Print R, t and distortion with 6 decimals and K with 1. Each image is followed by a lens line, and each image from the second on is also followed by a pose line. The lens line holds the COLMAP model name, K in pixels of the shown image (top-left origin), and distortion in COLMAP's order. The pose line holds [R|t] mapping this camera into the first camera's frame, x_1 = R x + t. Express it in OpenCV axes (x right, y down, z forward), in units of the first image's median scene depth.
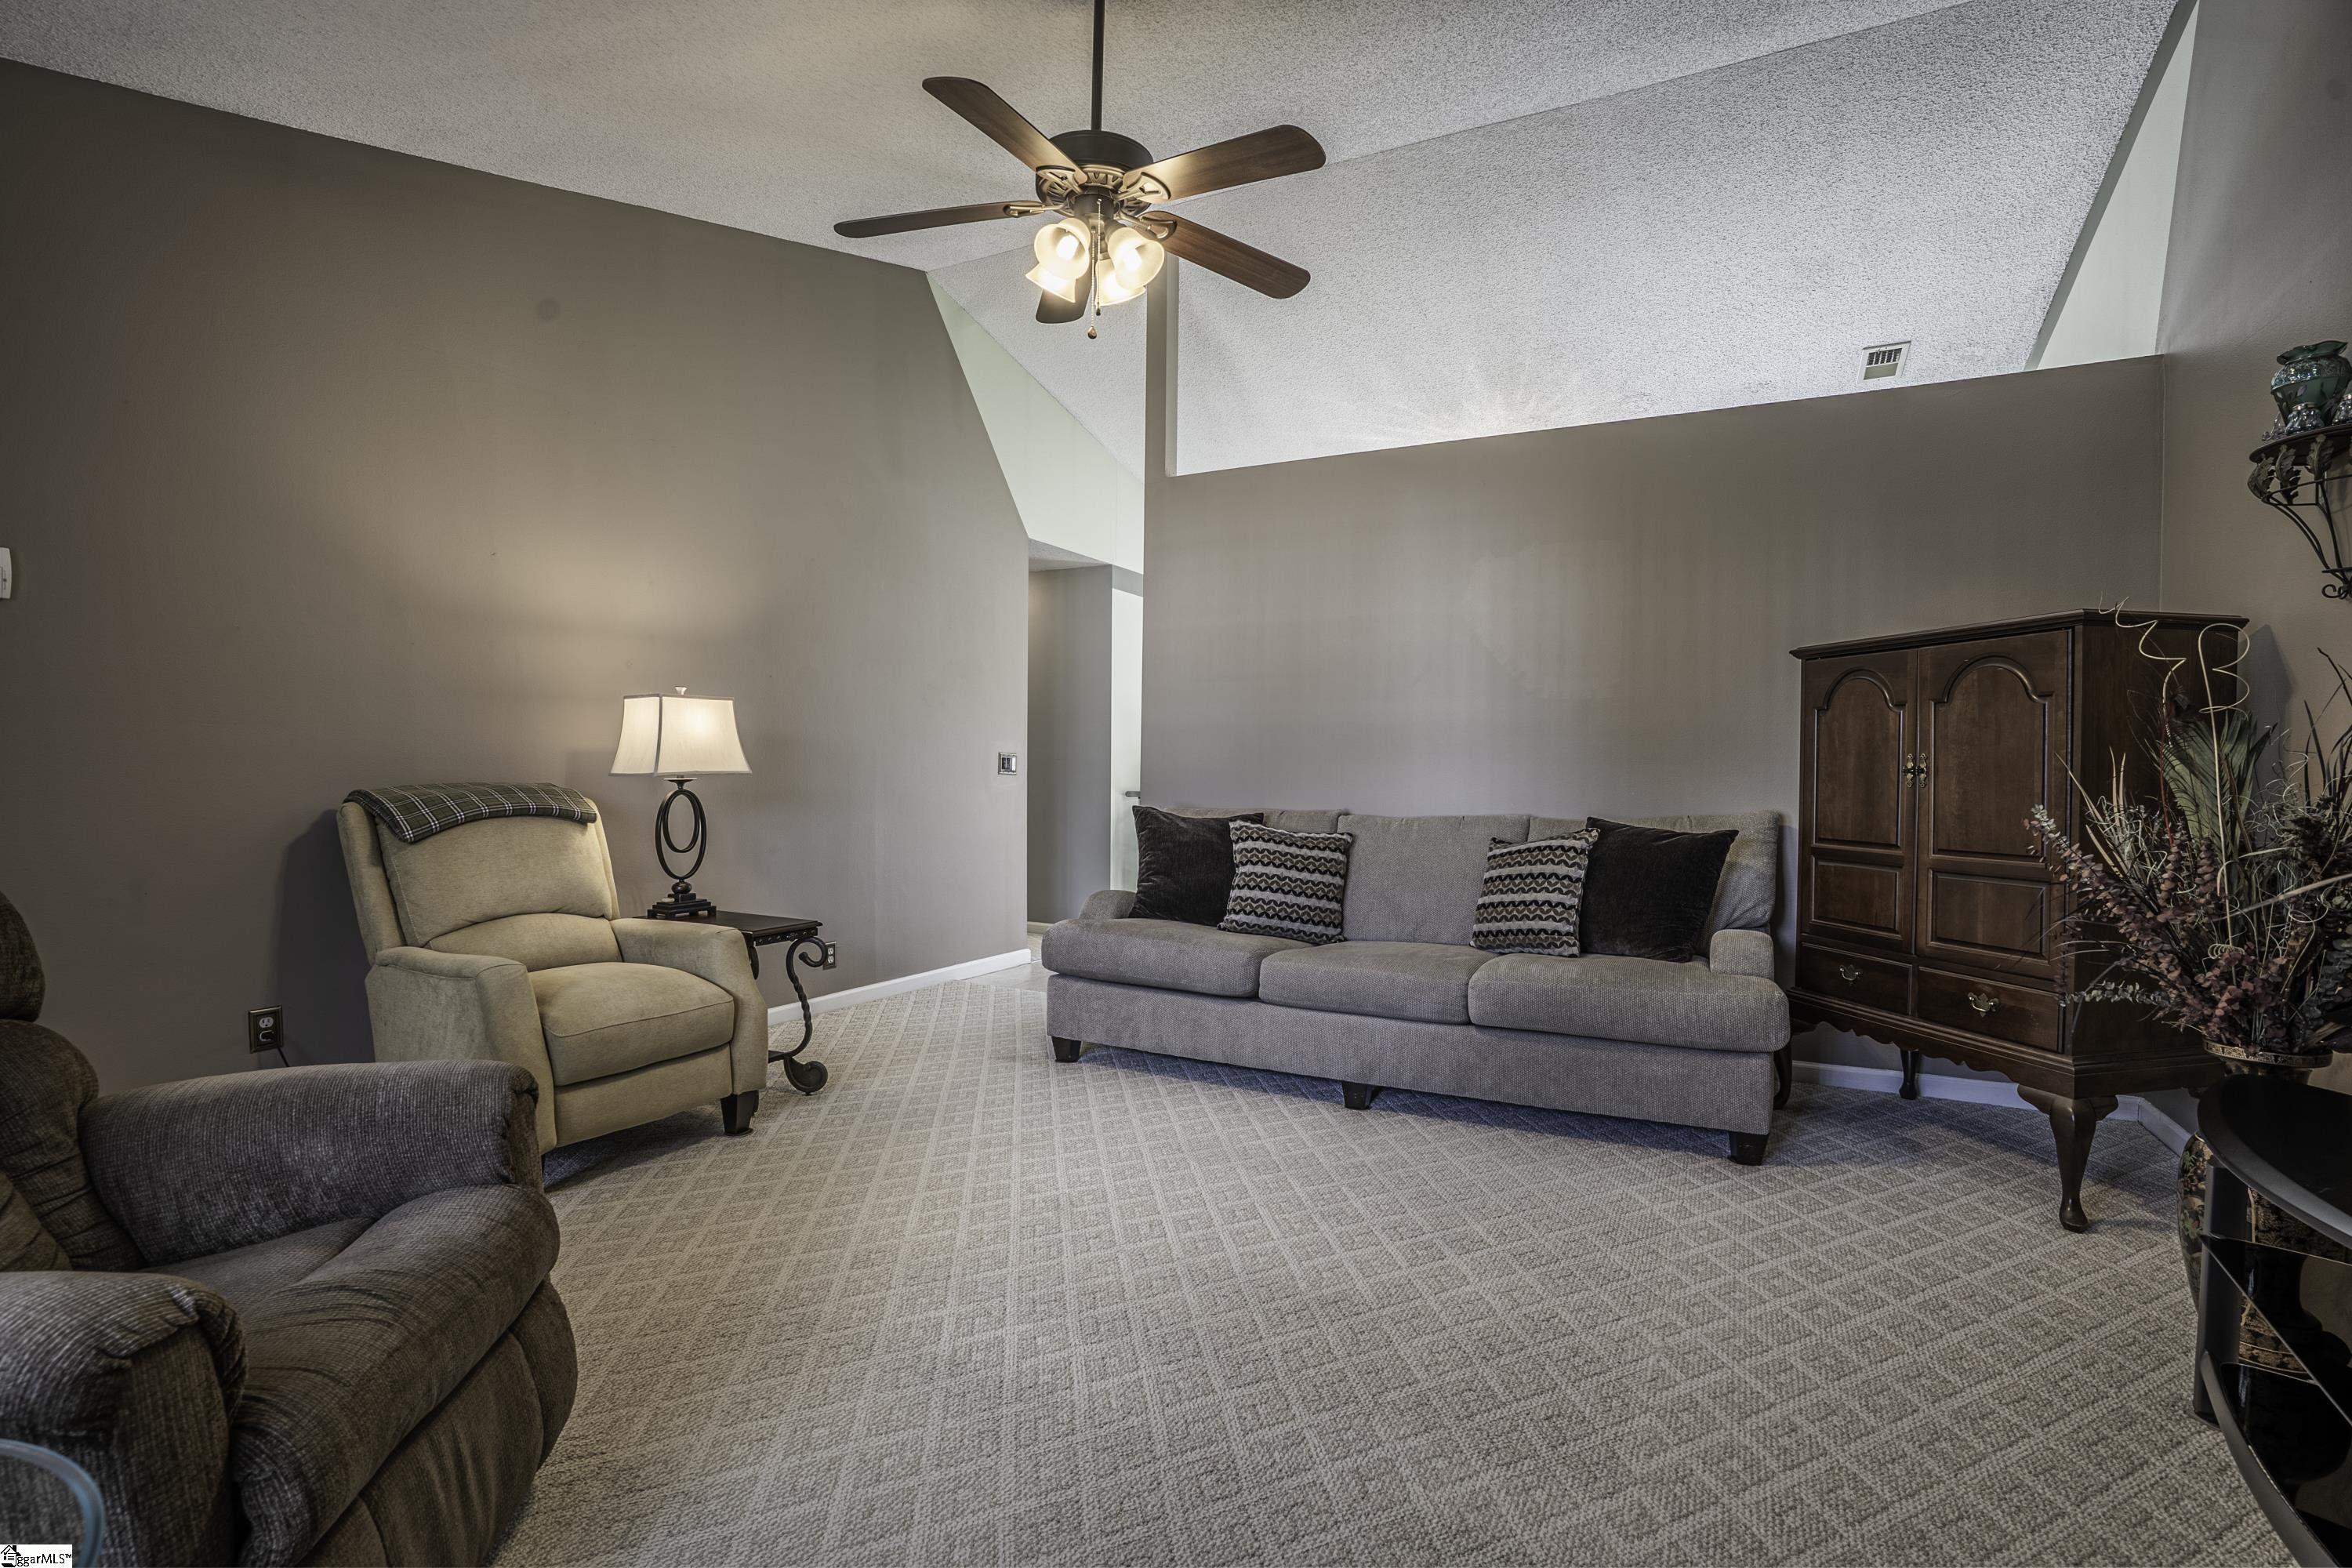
lens RADIAL K [[1105.4, 0, 1176.1], [0, 1105.4, 784.1], [0, 0, 1]] dist [-0.036343, 0.009942]
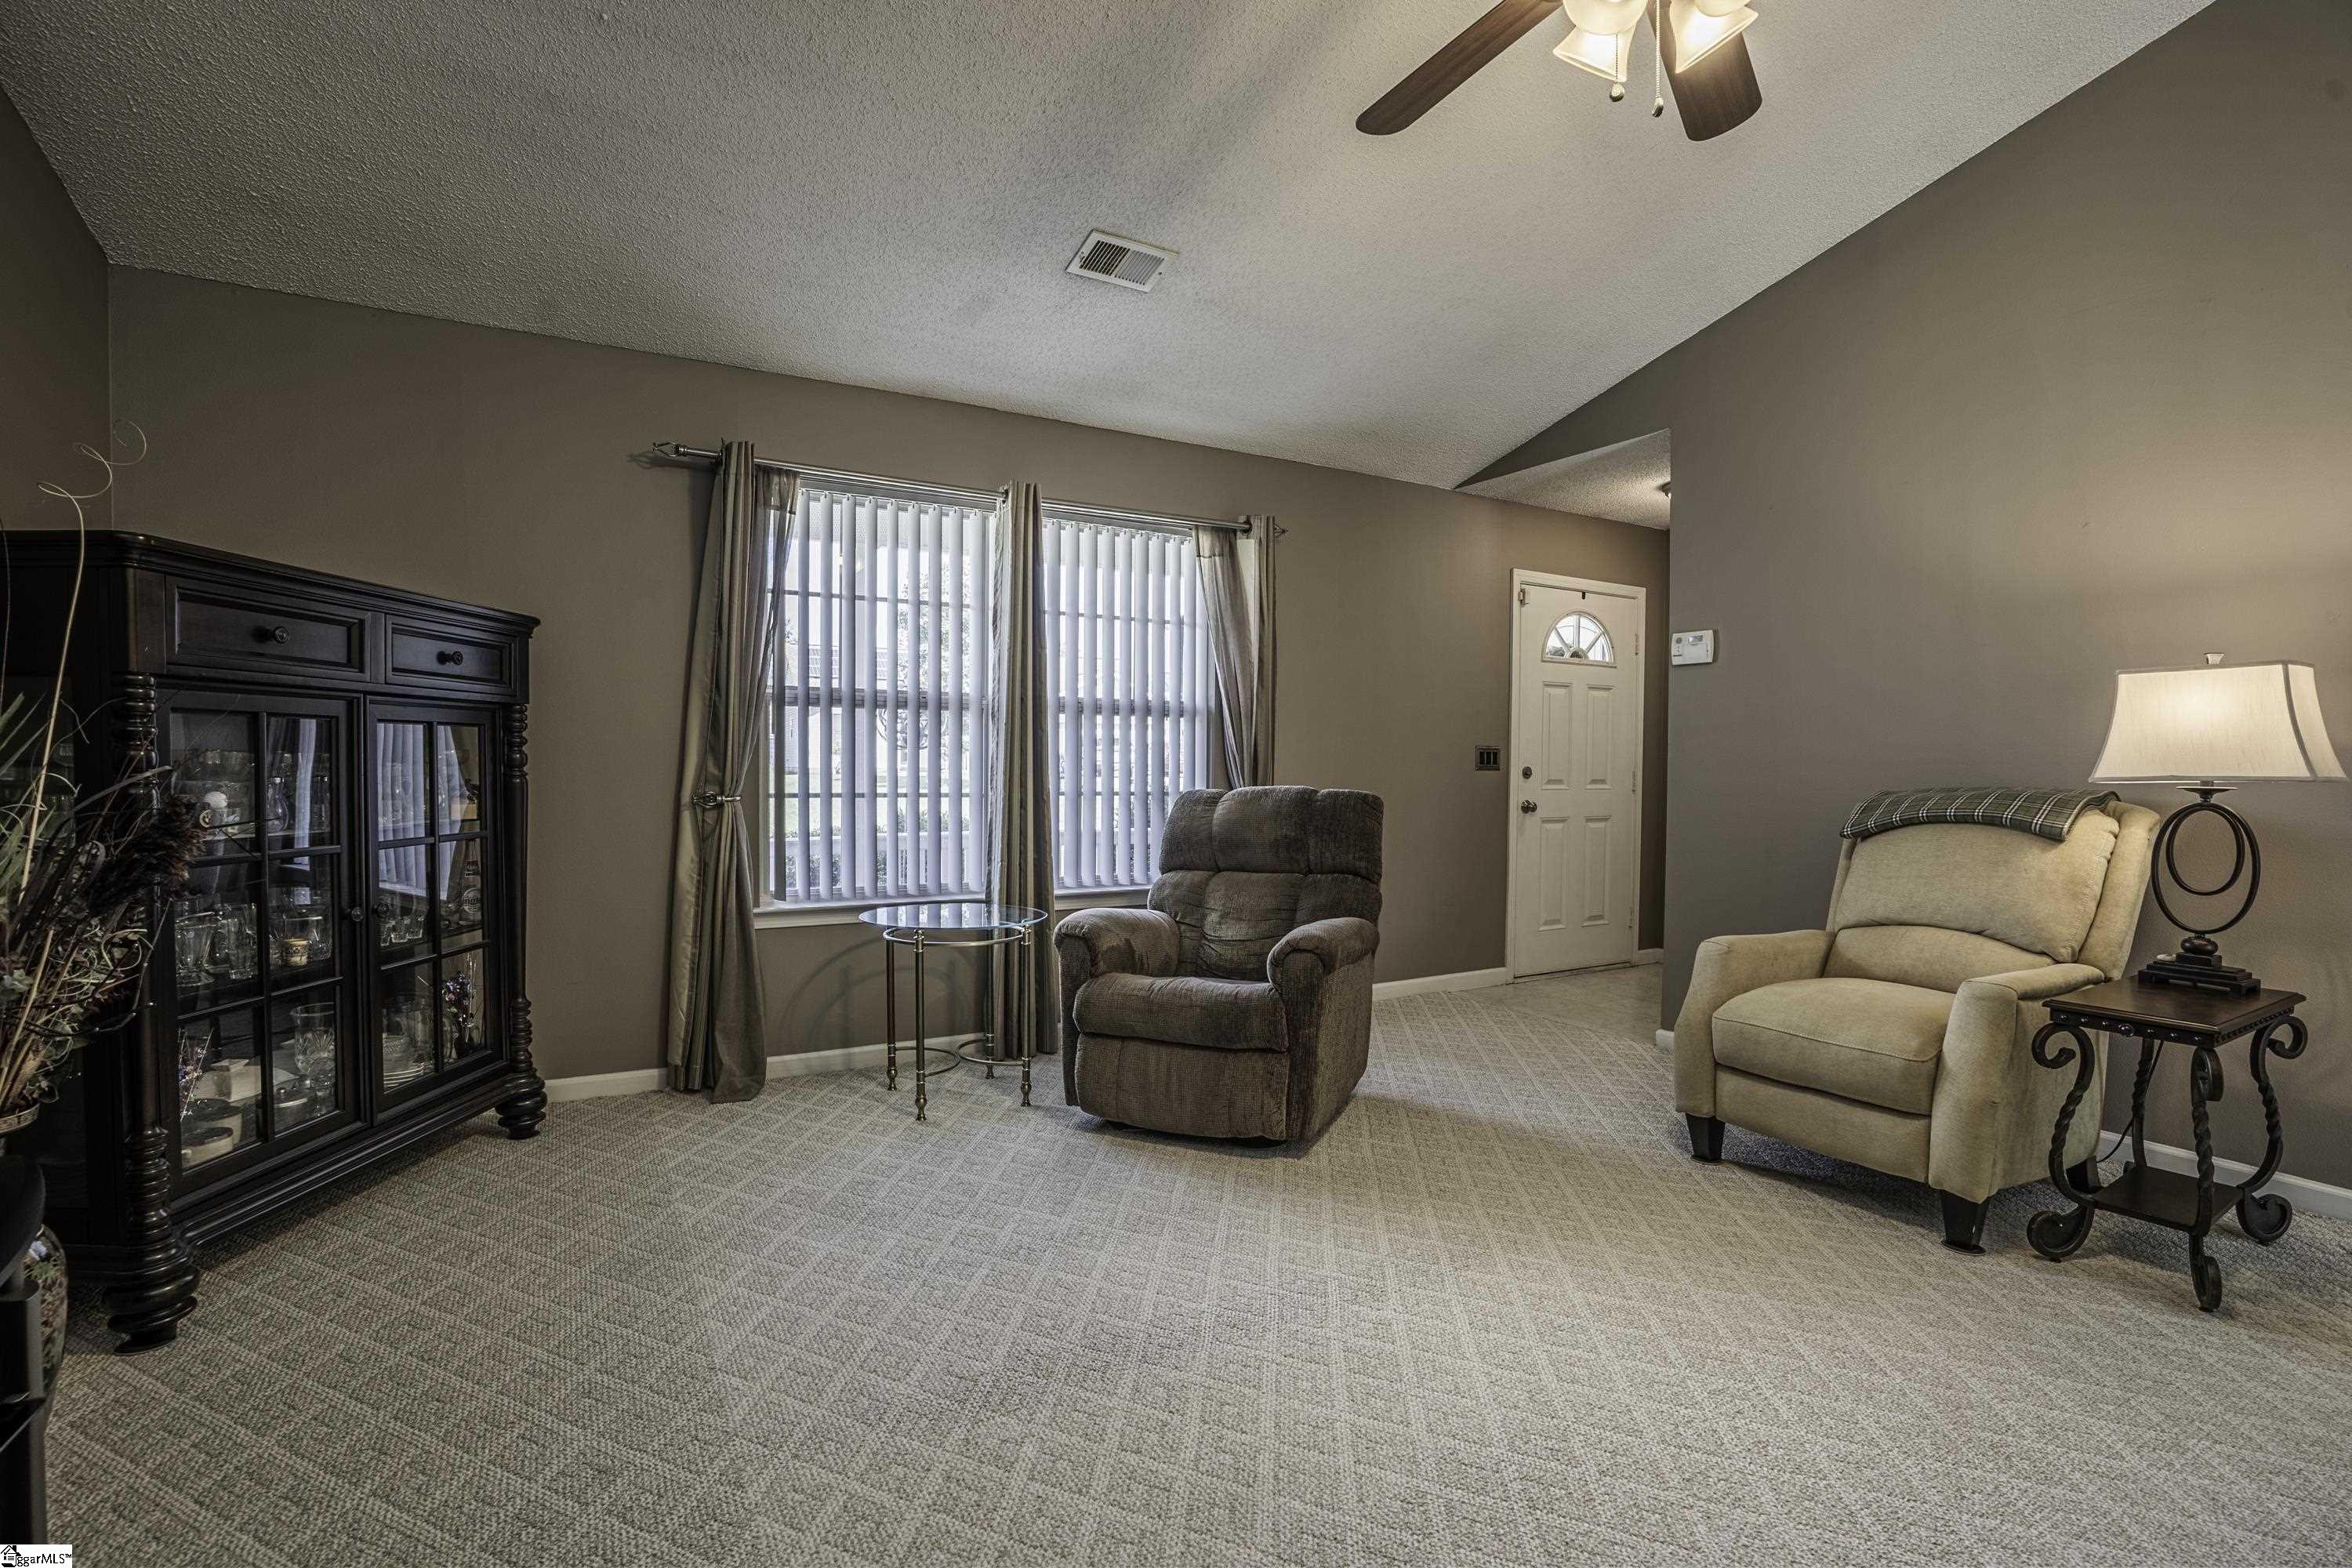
lens RADIAL K [[1105.4, 0, 1175.9], [0, 1105.4, 786.9], [0, 0, 1]] dist [-0.036343, 0.009942]
pose [[-0.585223, 0.008441, -0.810829, 0.471705], [-0.017678, 0.999575, 0.023165, -0.009366], [0.810680, 0.027890, -0.584825, 0.874188]]
